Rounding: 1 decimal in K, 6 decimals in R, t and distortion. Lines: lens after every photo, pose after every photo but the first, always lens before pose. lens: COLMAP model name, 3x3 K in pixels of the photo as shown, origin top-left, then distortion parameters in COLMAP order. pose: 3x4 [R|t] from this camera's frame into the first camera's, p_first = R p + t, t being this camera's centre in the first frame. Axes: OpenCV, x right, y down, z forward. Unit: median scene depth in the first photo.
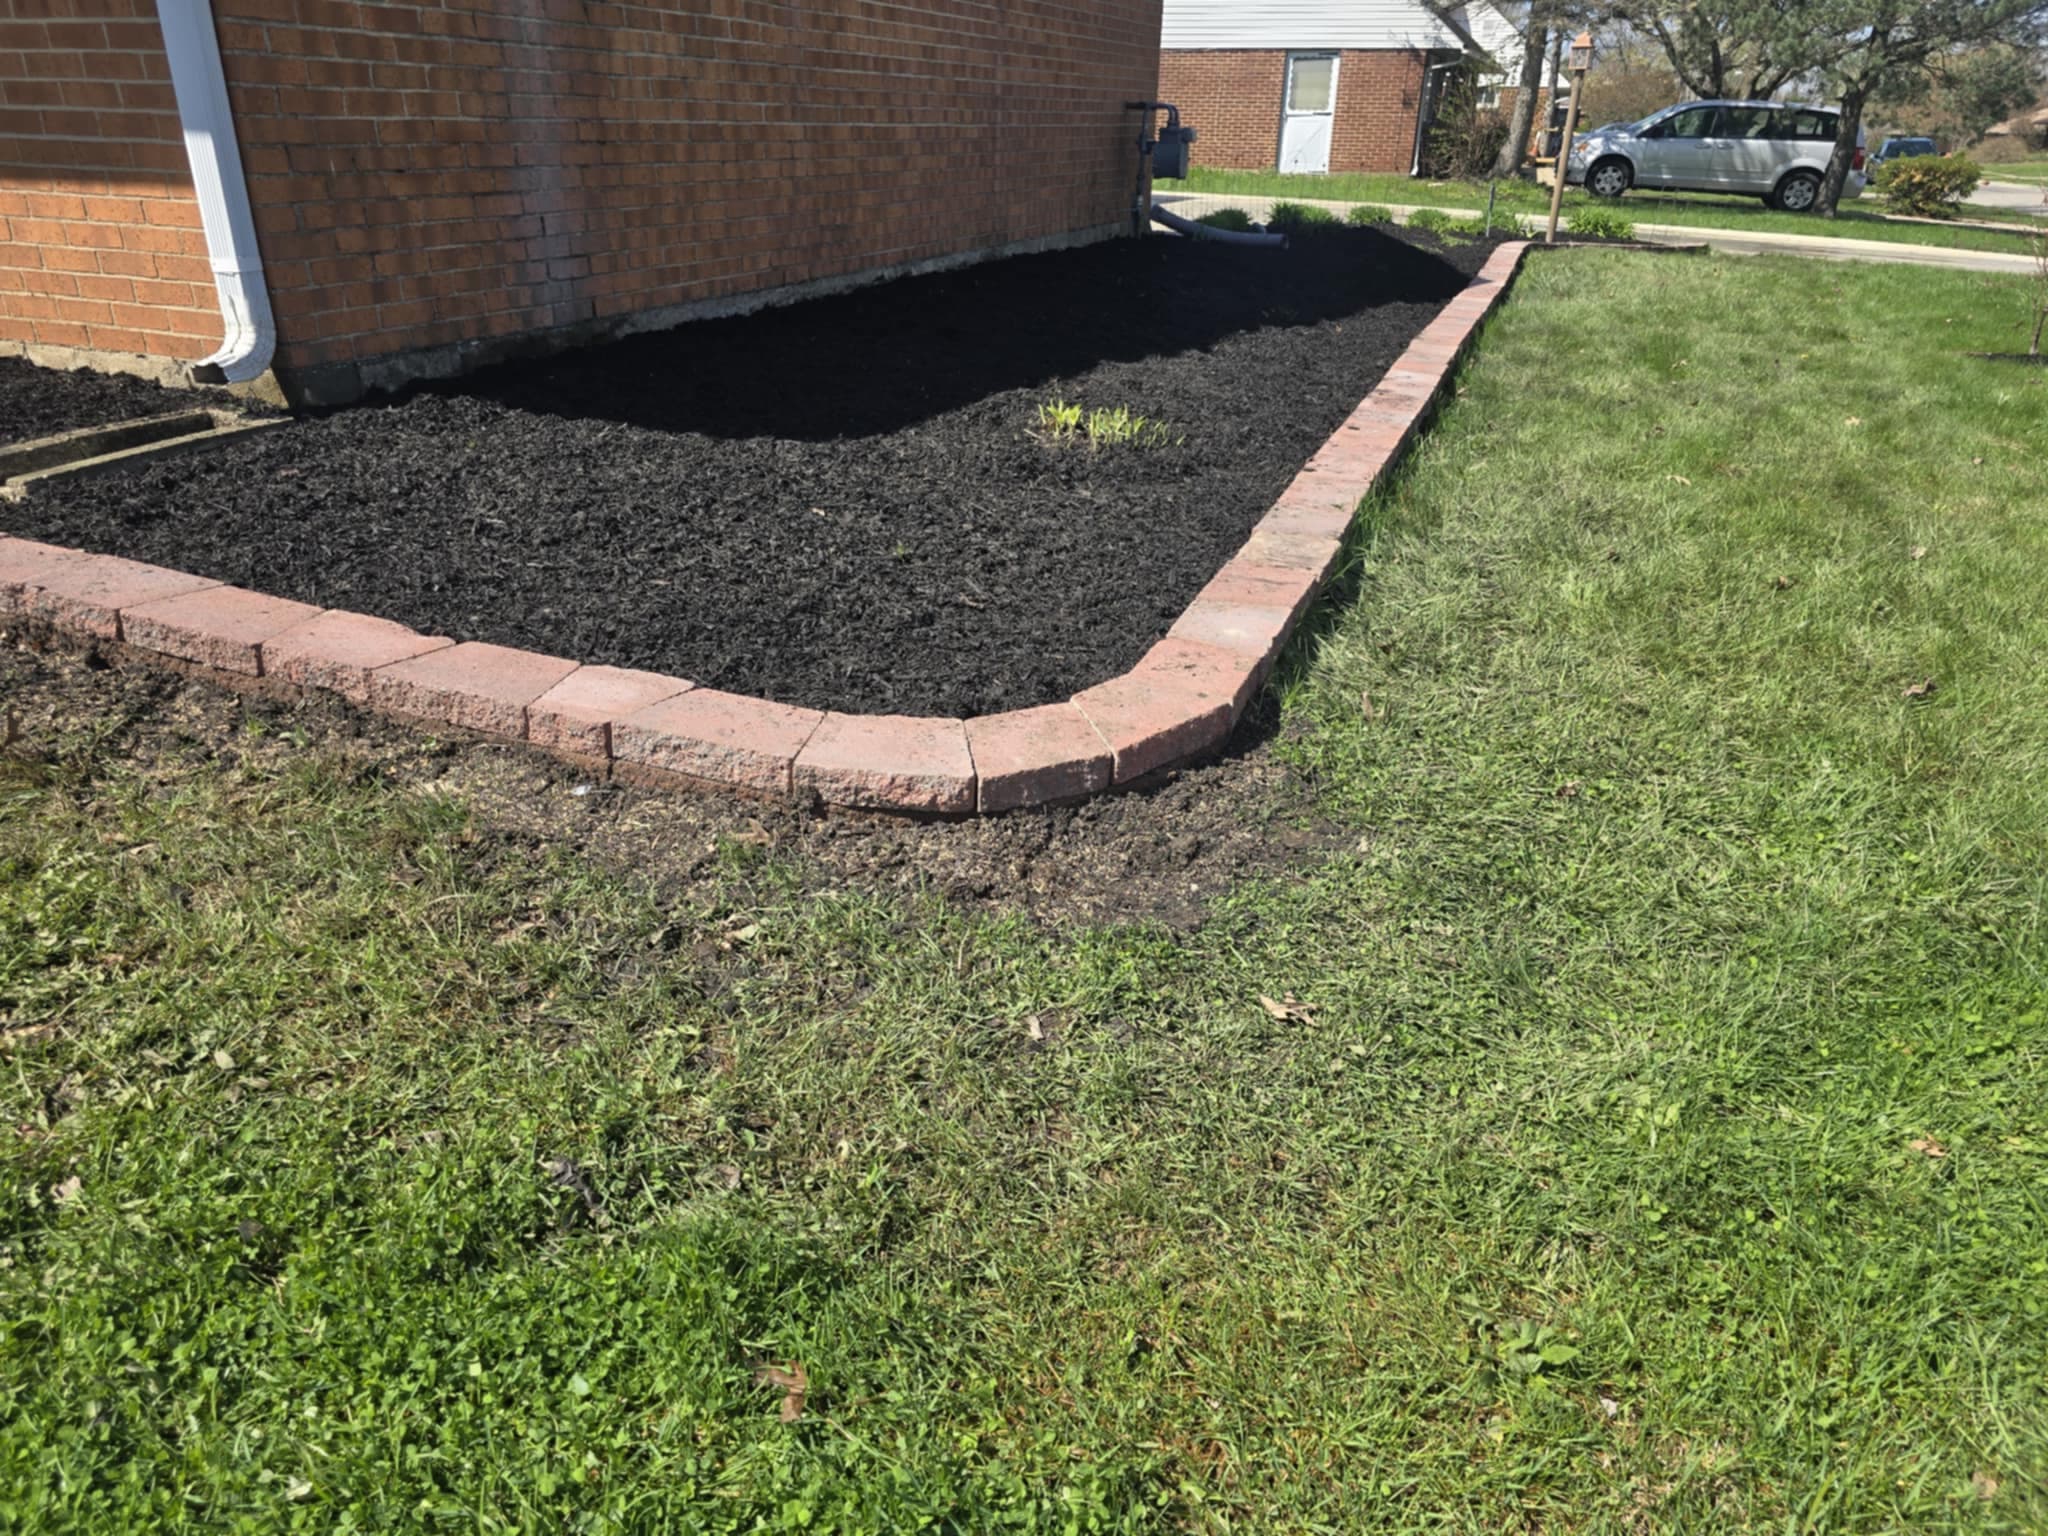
lens RADIAL K [[1375.4, 0, 1024.0], [0, 1375.4, 768.0], [0, 0, 1]] dist [0.050924, -0.056333]
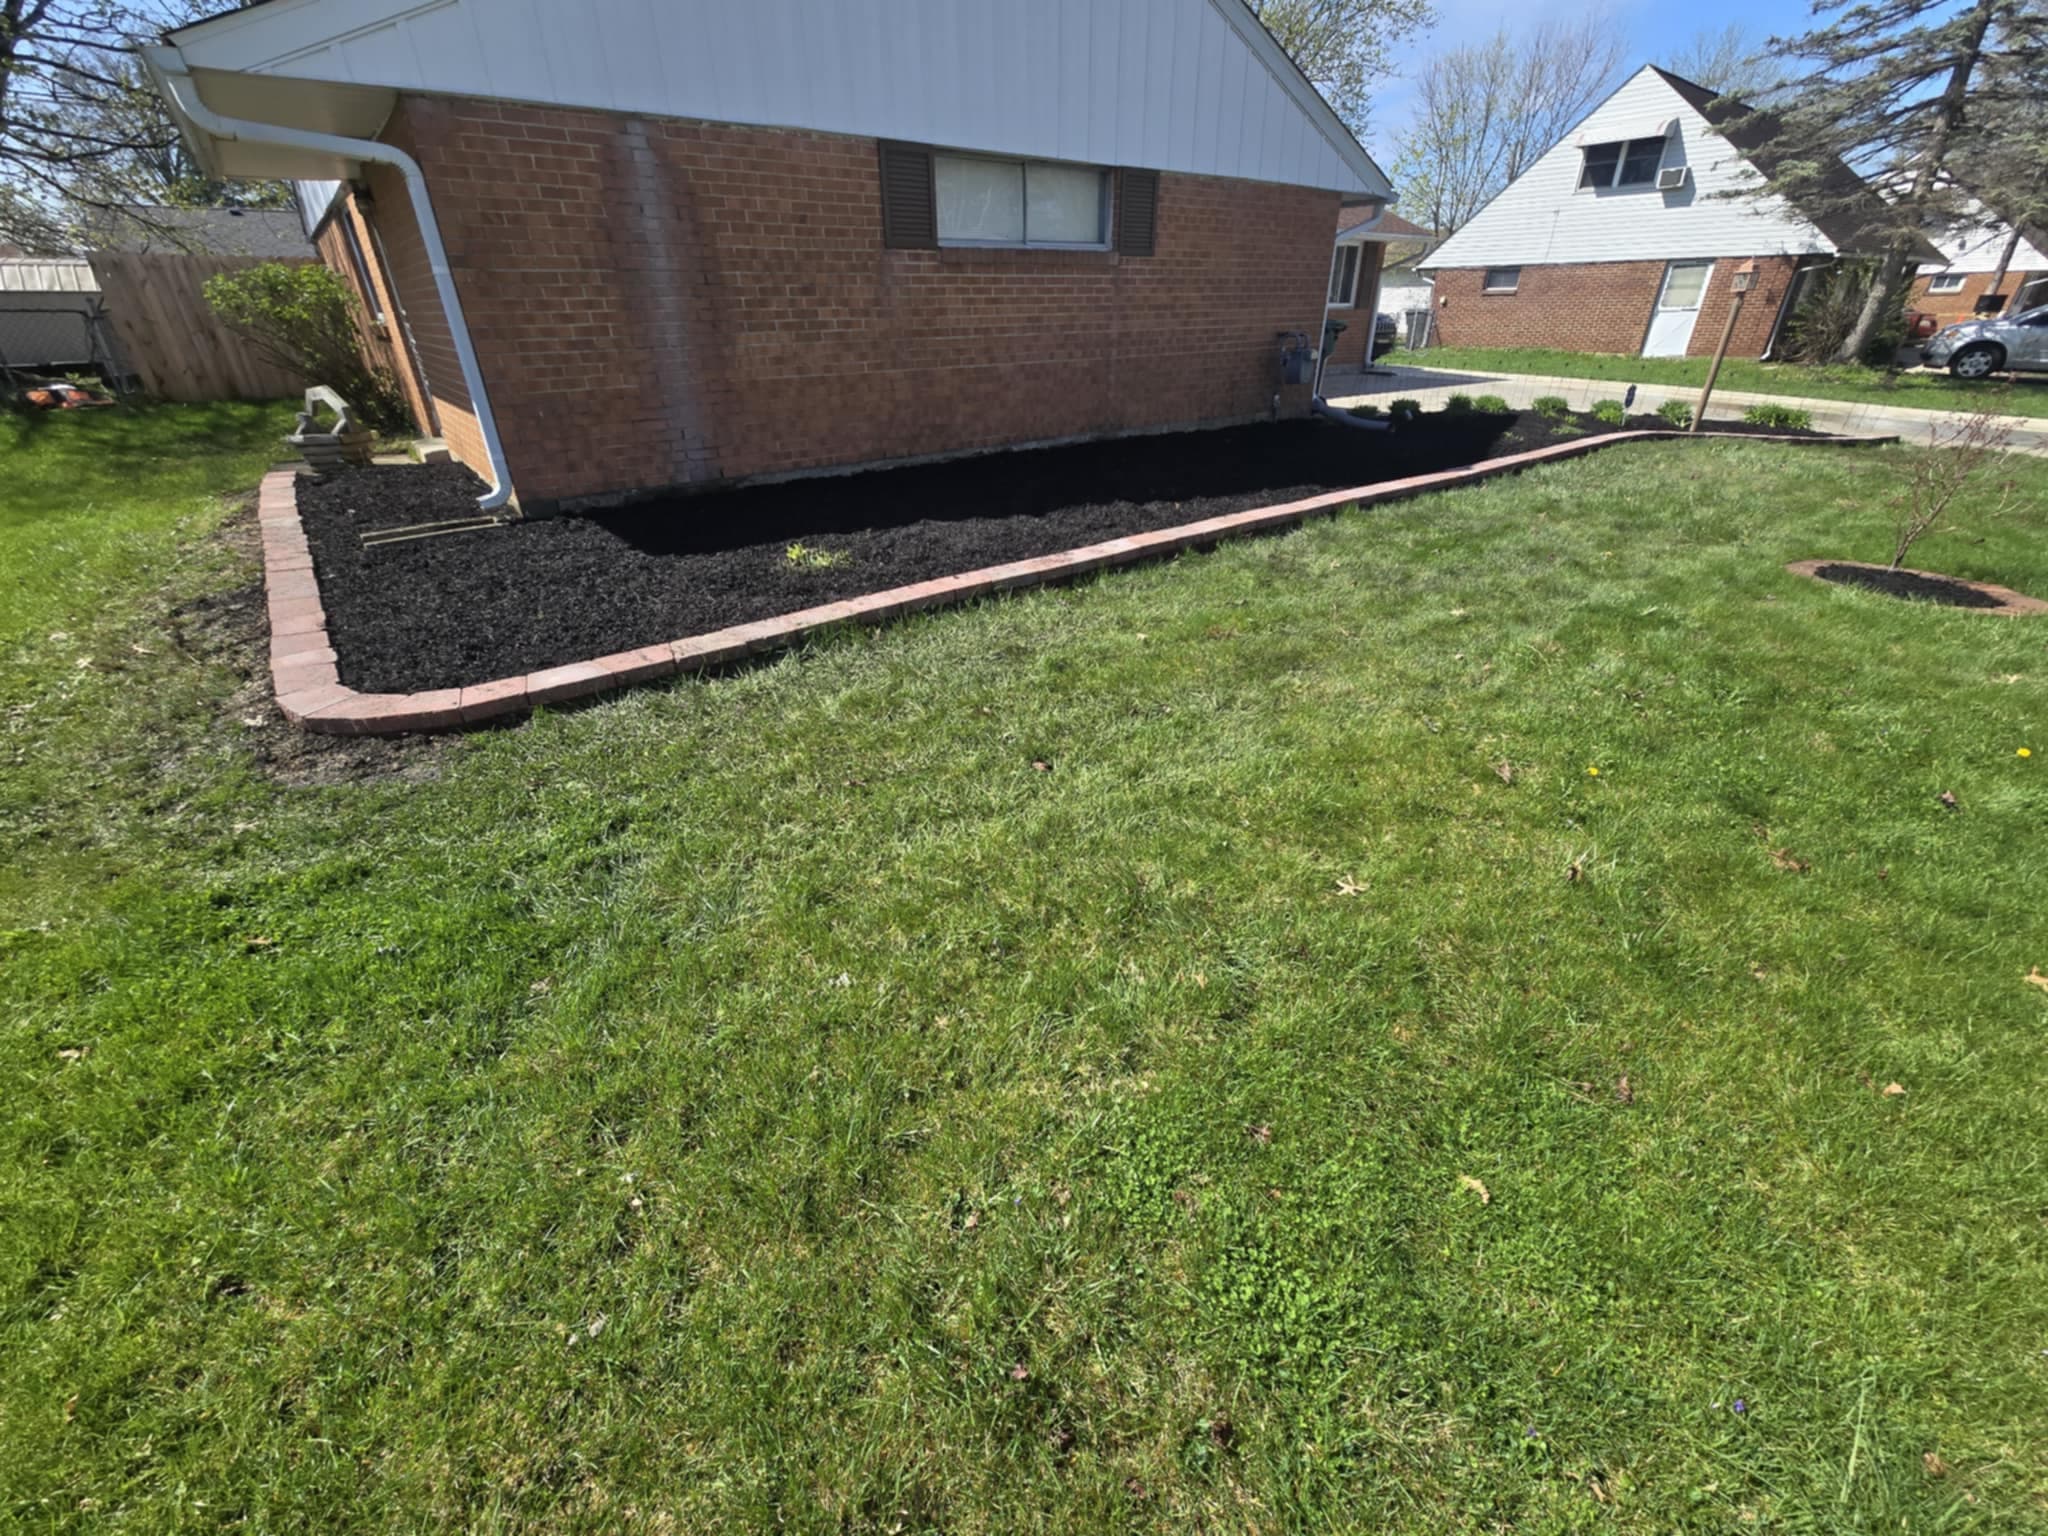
lens RADIAL K [[833.9, 0, 1024.0], [0, 833.9, 768.0], [0, 0, 1]] dist [-0.003767, -0.000300]
pose [[0.850359, 0.223878, -0.476202, 0.673444], [-0.193494, 0.974610, 0.112672, -0.121284], [0.489336, -0.003670, 0.872087, 0.136614]]
